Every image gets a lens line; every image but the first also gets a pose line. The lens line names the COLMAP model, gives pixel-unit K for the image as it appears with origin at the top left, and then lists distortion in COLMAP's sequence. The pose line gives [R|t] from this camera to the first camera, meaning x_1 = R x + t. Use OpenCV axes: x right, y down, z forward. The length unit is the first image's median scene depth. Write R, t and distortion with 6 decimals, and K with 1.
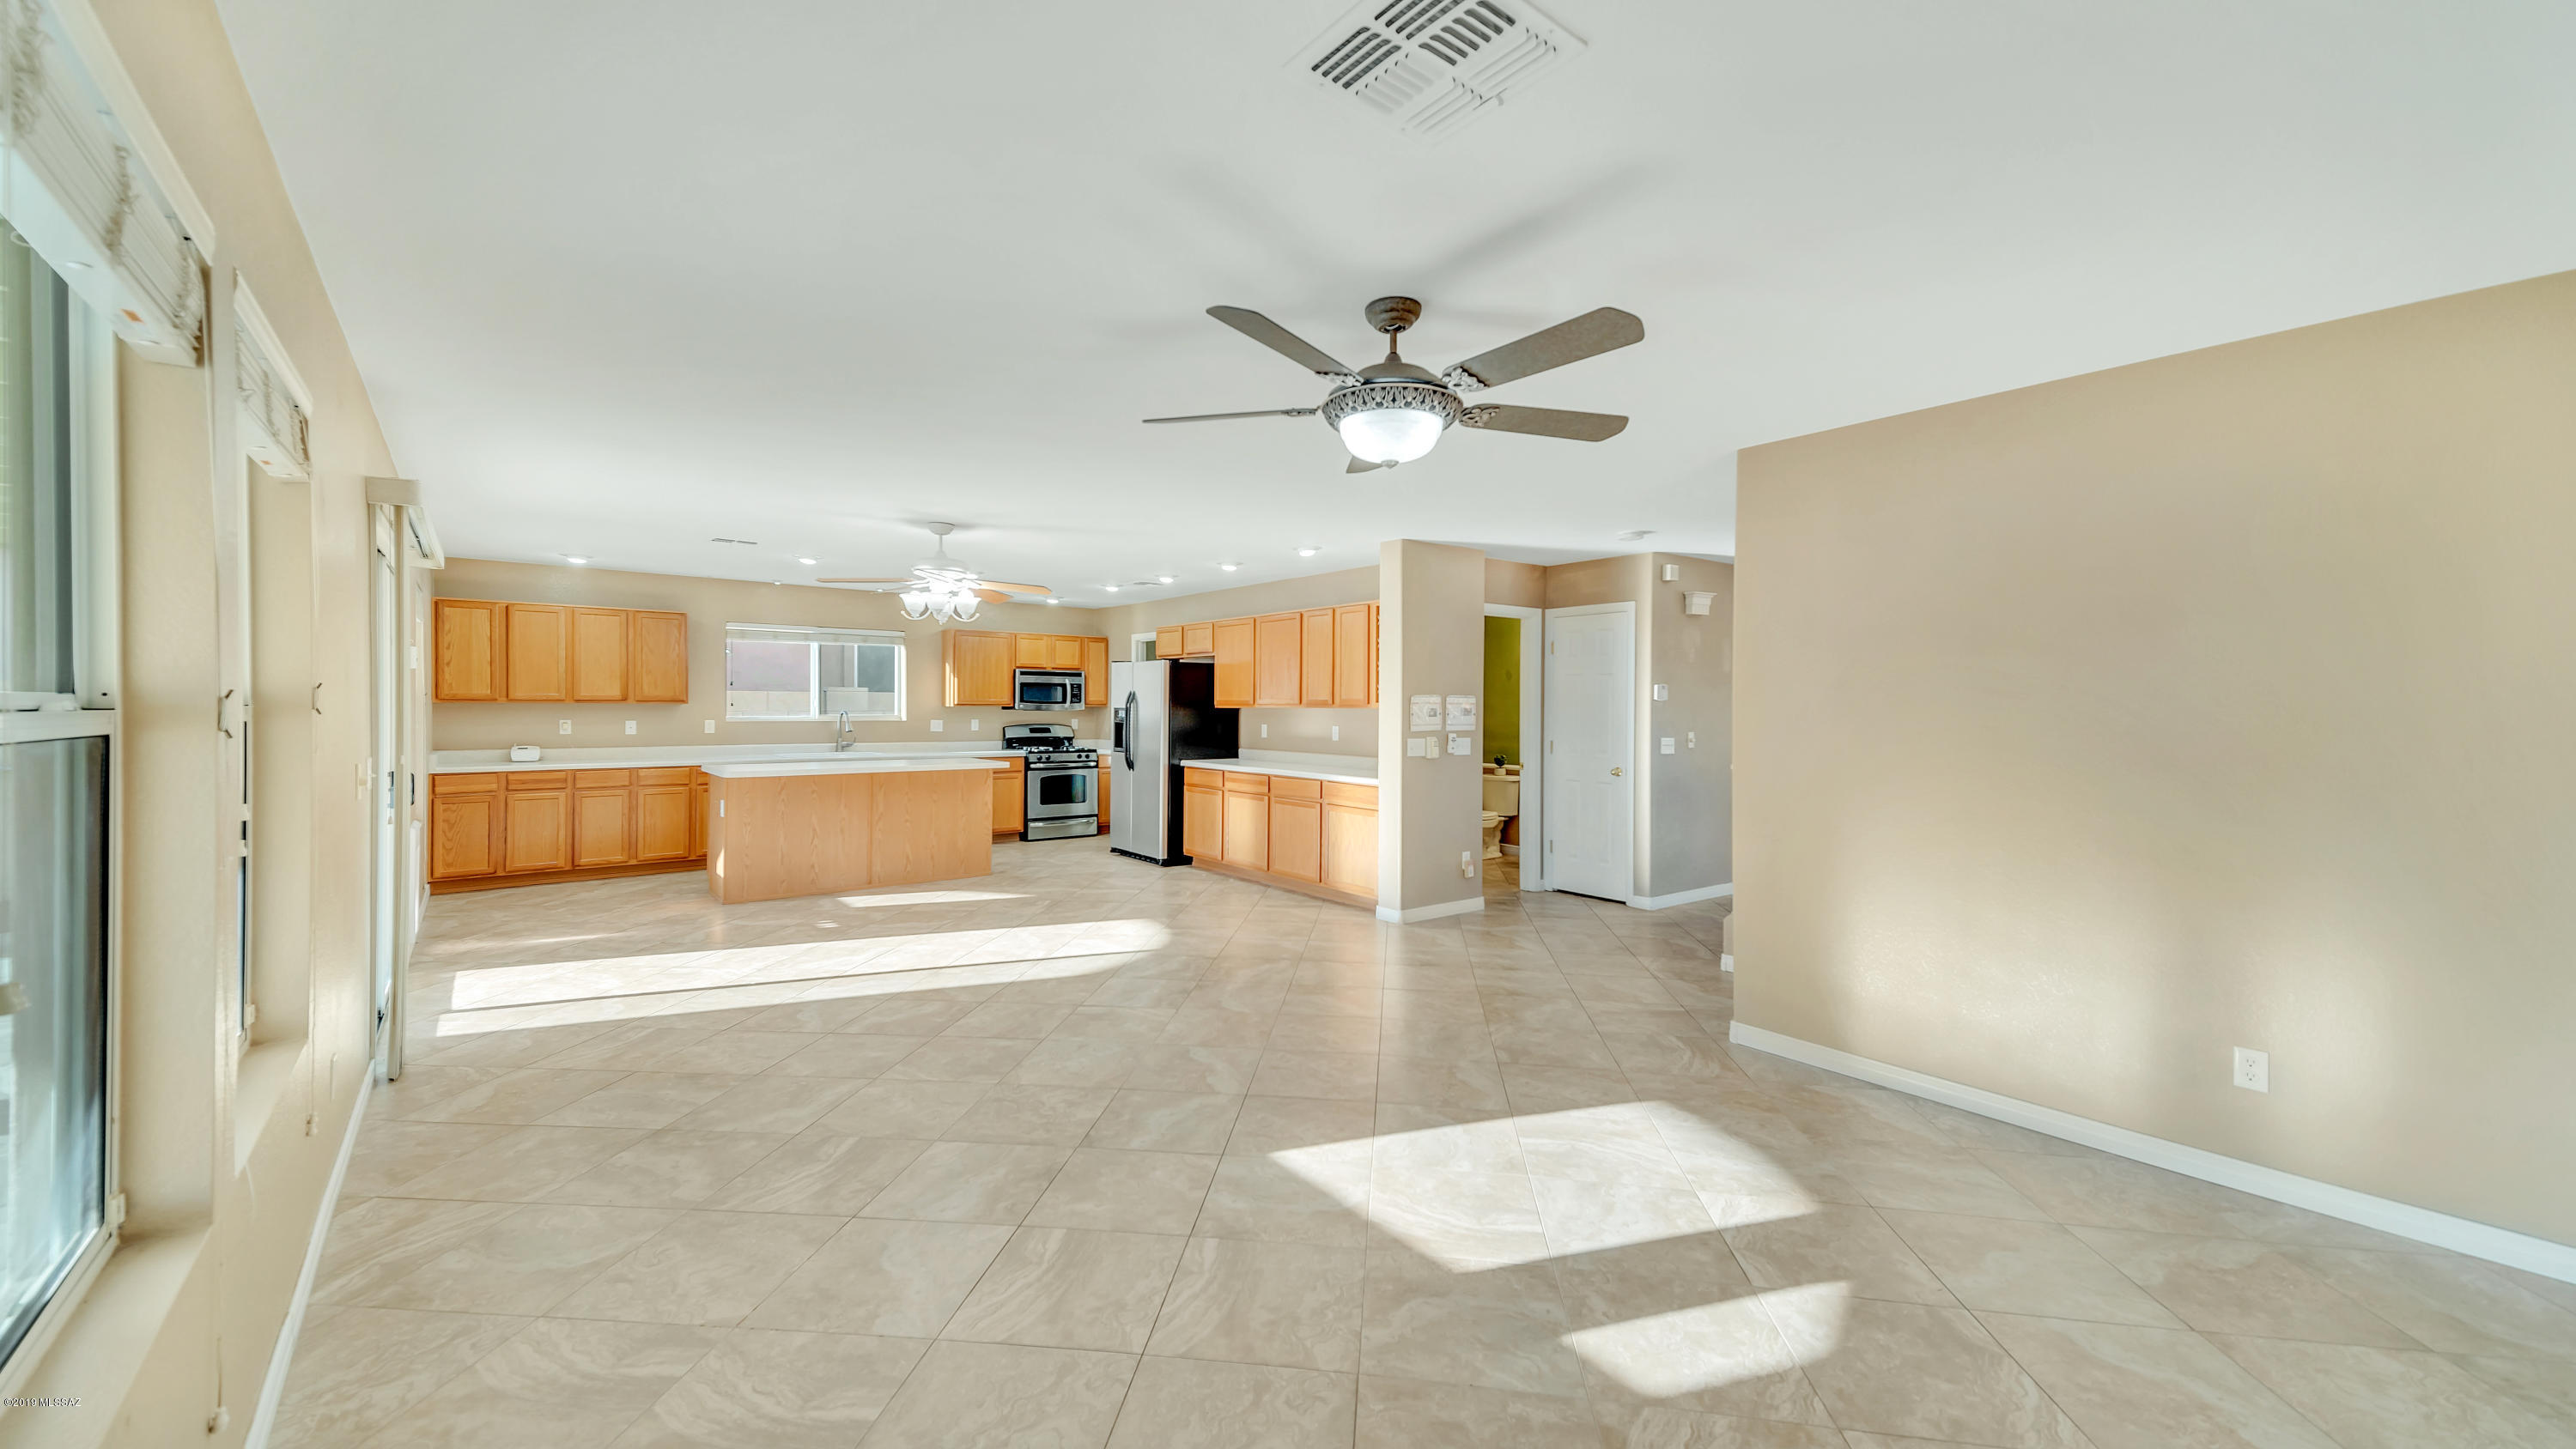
lens RADIAL K [[976.1, 0, 1288.0], [0, 976.1, 724.5], [0, 0, 1]] dist [0.095447, -0.027611]
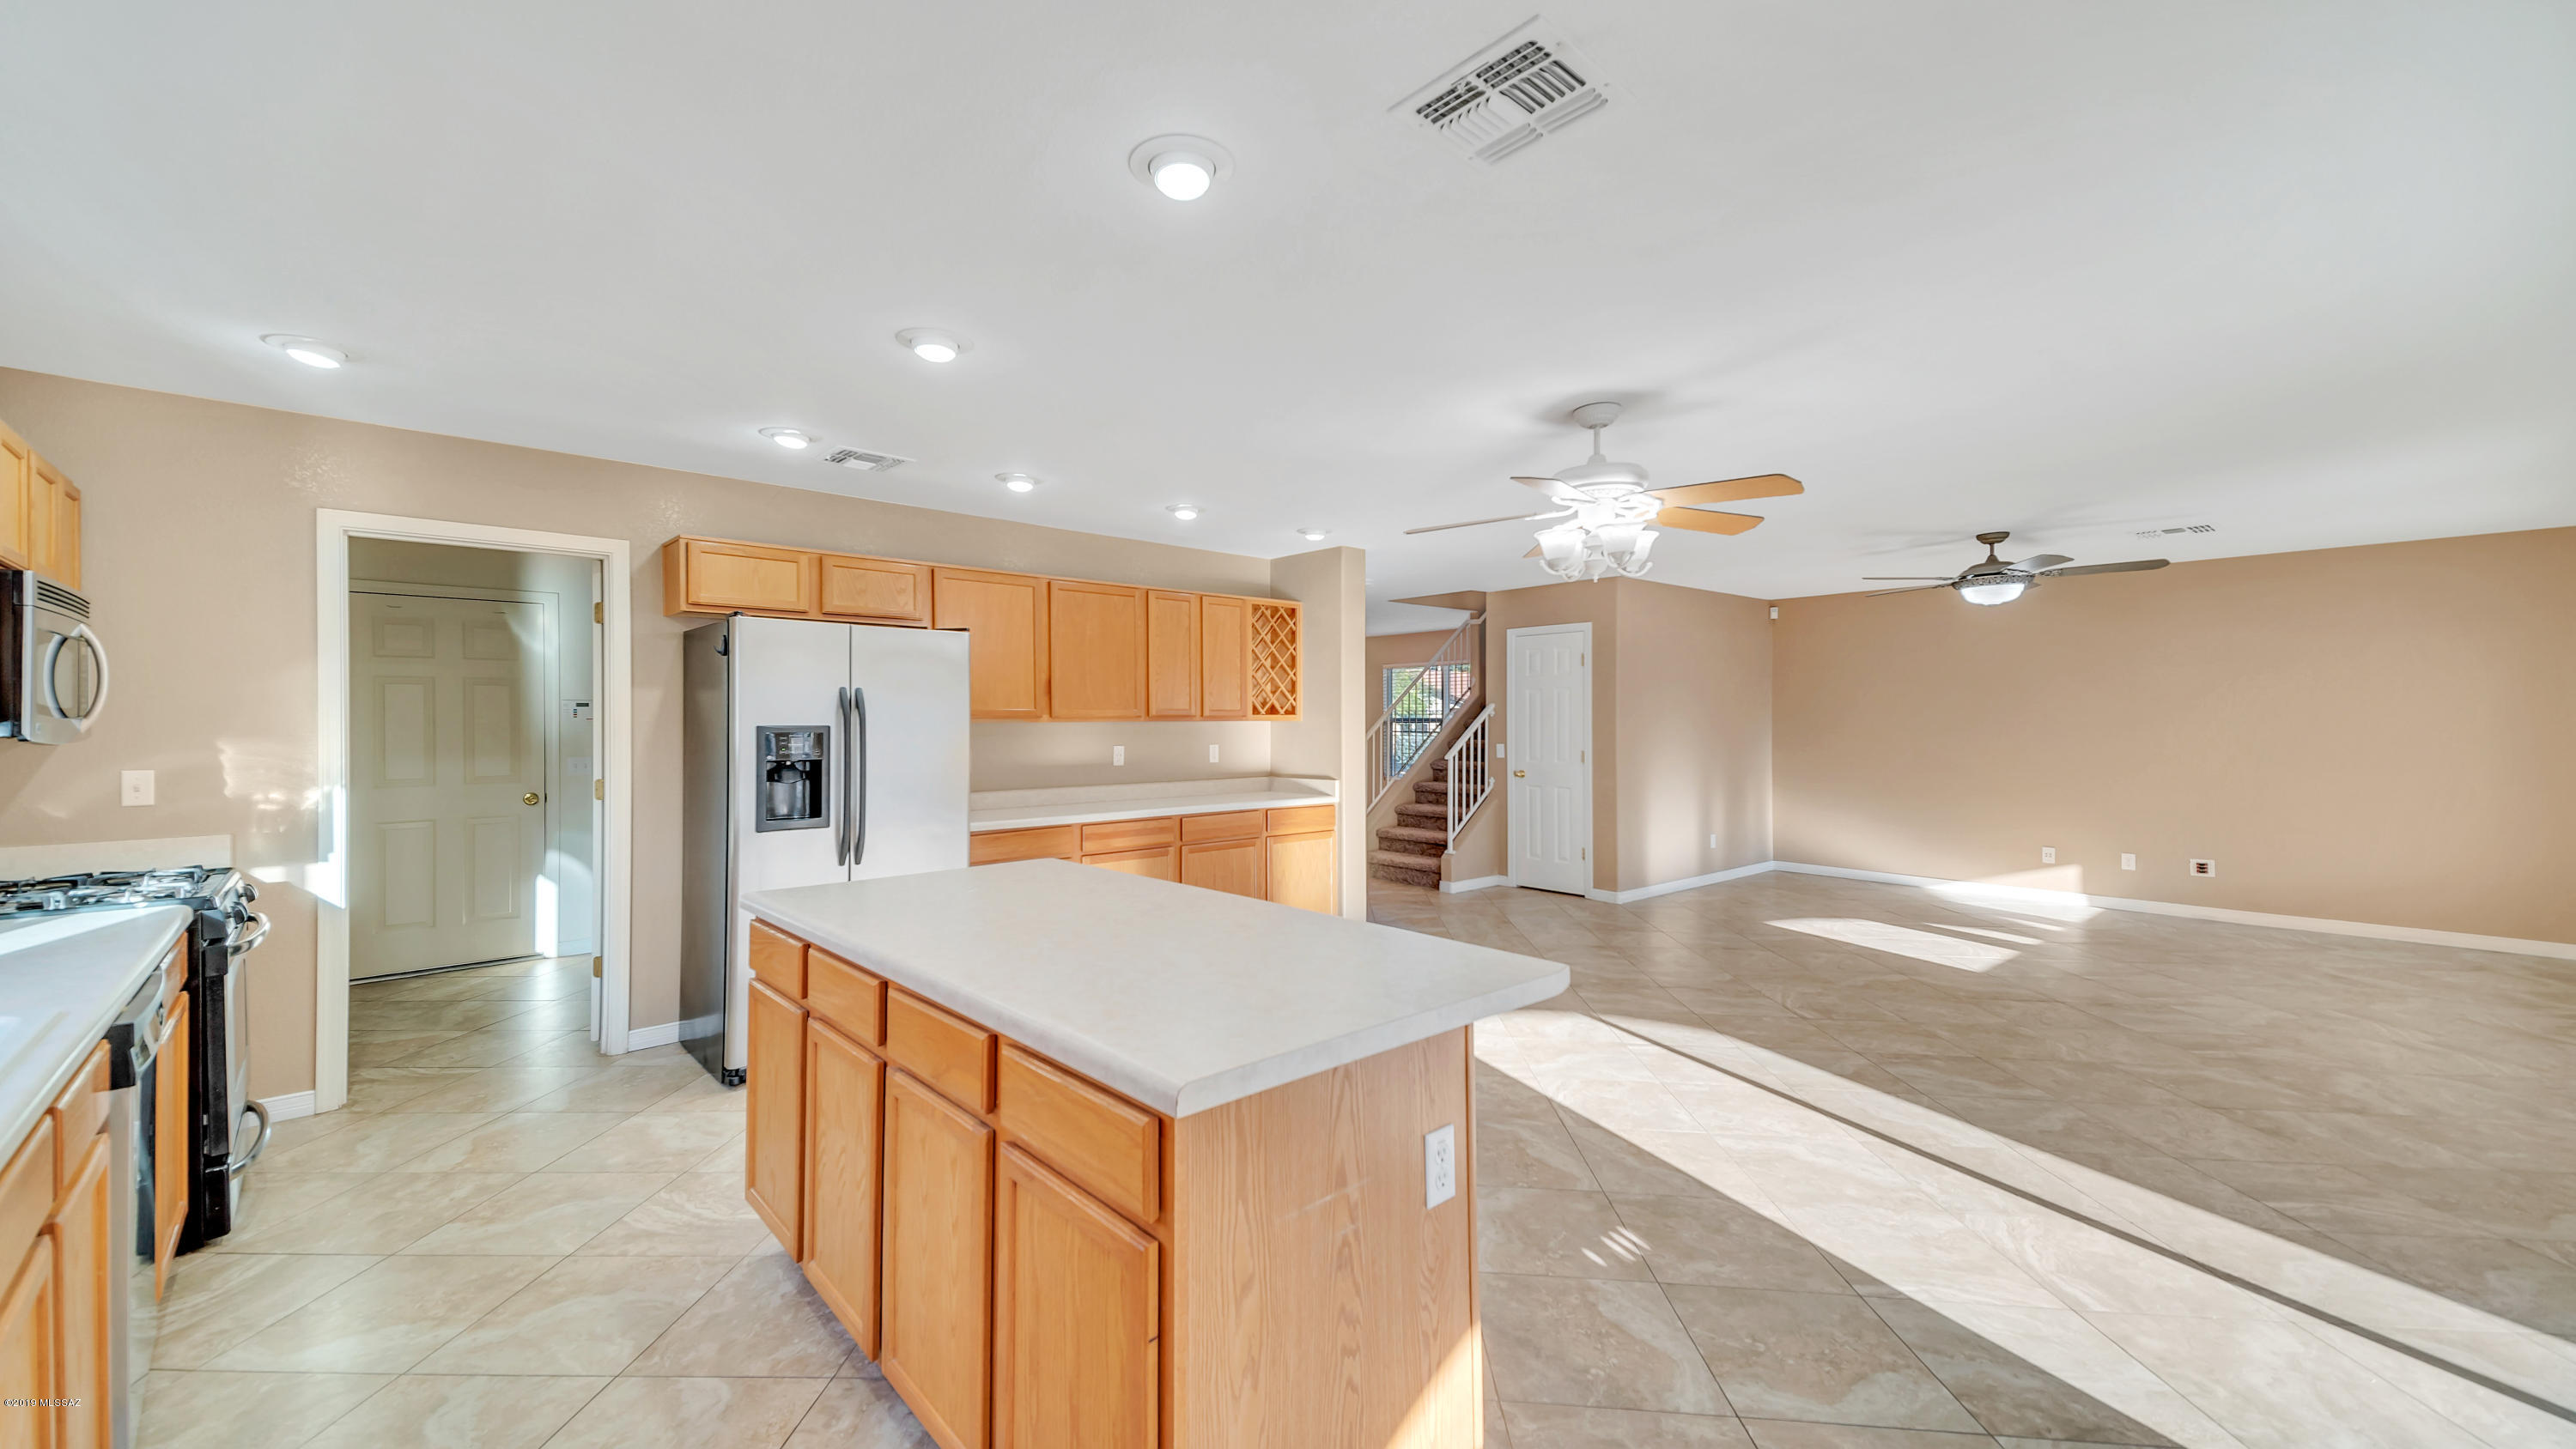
lens RADIAL K [[979.6, 0, 1198.0], [0, 979.6, 727.9], [0, 0, 1]] dist [0.020508, -0.009482]
pose [[0.005336, -0.014298, 0.999884, -0.739640], [0.025403, 0.999577, 0.014158, -0.022950], [-0.999663, 0.025325, 0.005697, 0.981591]]
